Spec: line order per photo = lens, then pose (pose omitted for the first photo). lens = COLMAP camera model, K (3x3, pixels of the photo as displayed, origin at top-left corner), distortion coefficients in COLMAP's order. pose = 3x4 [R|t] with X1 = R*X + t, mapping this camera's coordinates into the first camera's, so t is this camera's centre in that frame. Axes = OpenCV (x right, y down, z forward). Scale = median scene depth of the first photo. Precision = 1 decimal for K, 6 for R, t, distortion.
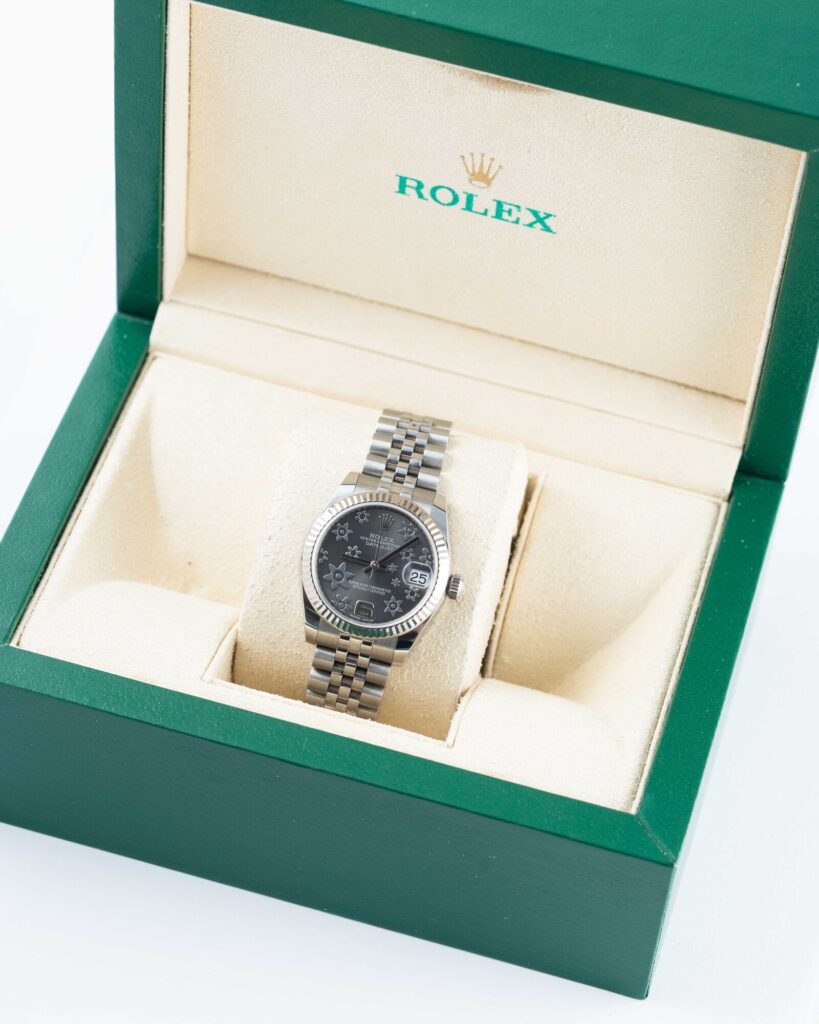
lens RADIAL K [[4399.1, 0, 409.5], [0, 4399.1, 512.0], [0, 0, 1]] dist [-0.145354, 0.793001]
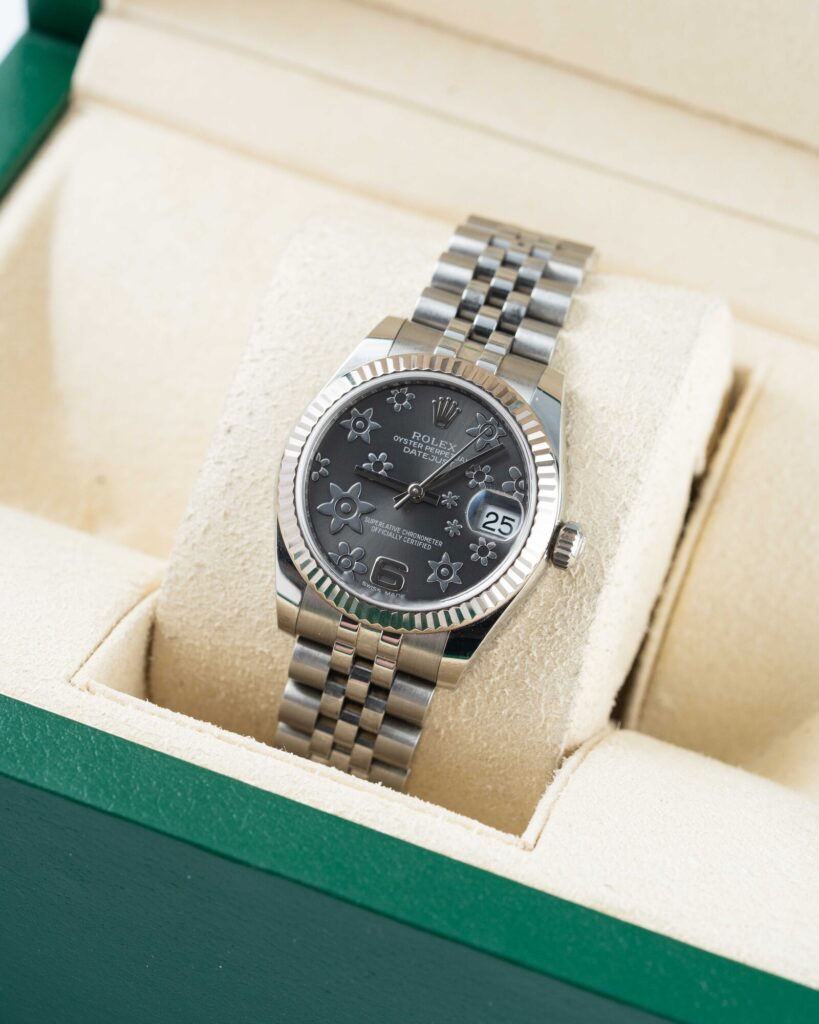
lens RADIAL K [[4399.1, 0, 409.5], [0, 4399.1, 512.0], [0, 0, 1]] dist [-0.145354, 0.793001]
pose [[0.993477, 0.074744, -0.086123, 0.036373], [-0.077928, 0.996372, -0.034217, 0.032251], [0.083253, 0.040705, 0.995697, 0.474442]]
